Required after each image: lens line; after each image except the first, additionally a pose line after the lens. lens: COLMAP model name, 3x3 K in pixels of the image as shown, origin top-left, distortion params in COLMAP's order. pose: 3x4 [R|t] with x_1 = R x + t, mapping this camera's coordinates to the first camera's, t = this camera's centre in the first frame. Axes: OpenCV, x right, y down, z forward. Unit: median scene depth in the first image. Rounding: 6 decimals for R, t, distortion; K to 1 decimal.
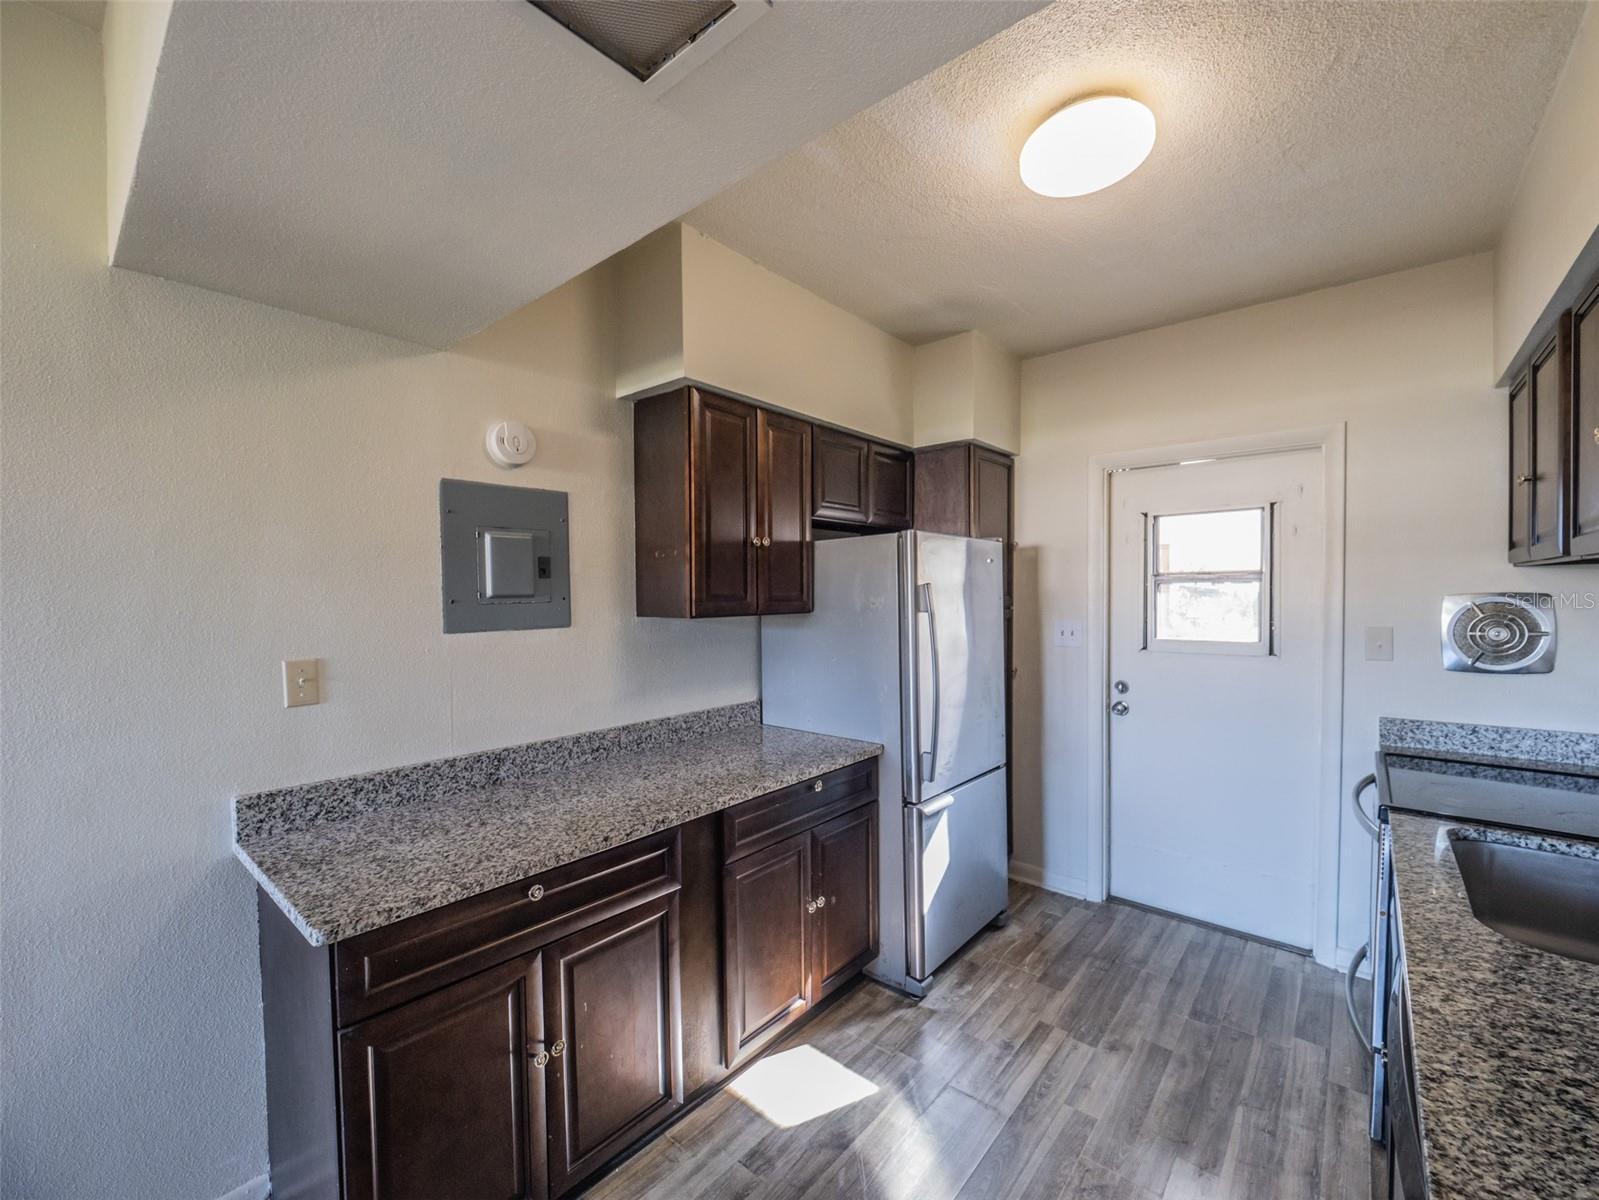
lens RADIAL K [[673.3, 0, 806.0], [0, 673.3, 607.2], [0, 0, 1]] dist [0.011667, -0.009167]
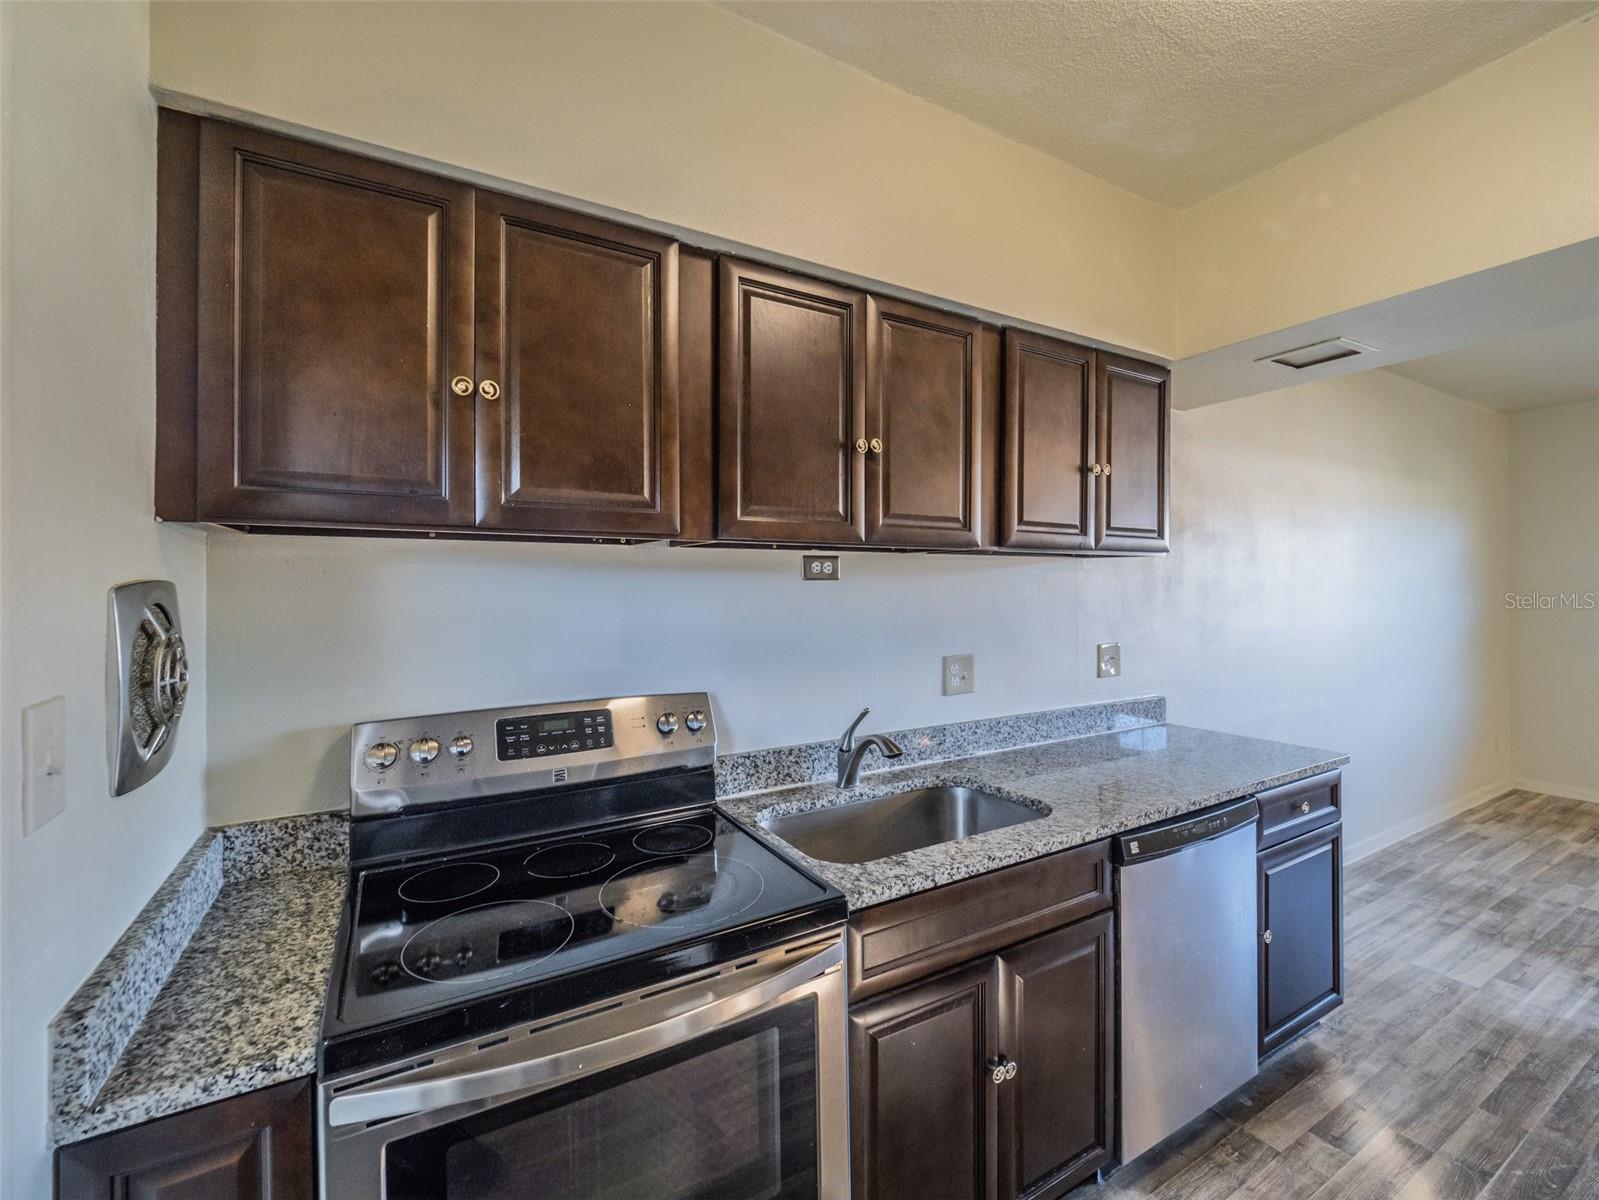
lens RADIAL K [[691.2, 0, 798.9], [0, 691.2, 570.3], [0, 0, 1]] dist [-0.002181, -0.000762]
pose [[-0.942876, -0.007128, 0.333068, 0.496775], [0.001705, 0.999655, 0.026220, -0.038502], [-0.333140, 0.025290, -0.942538, 1.173065]]
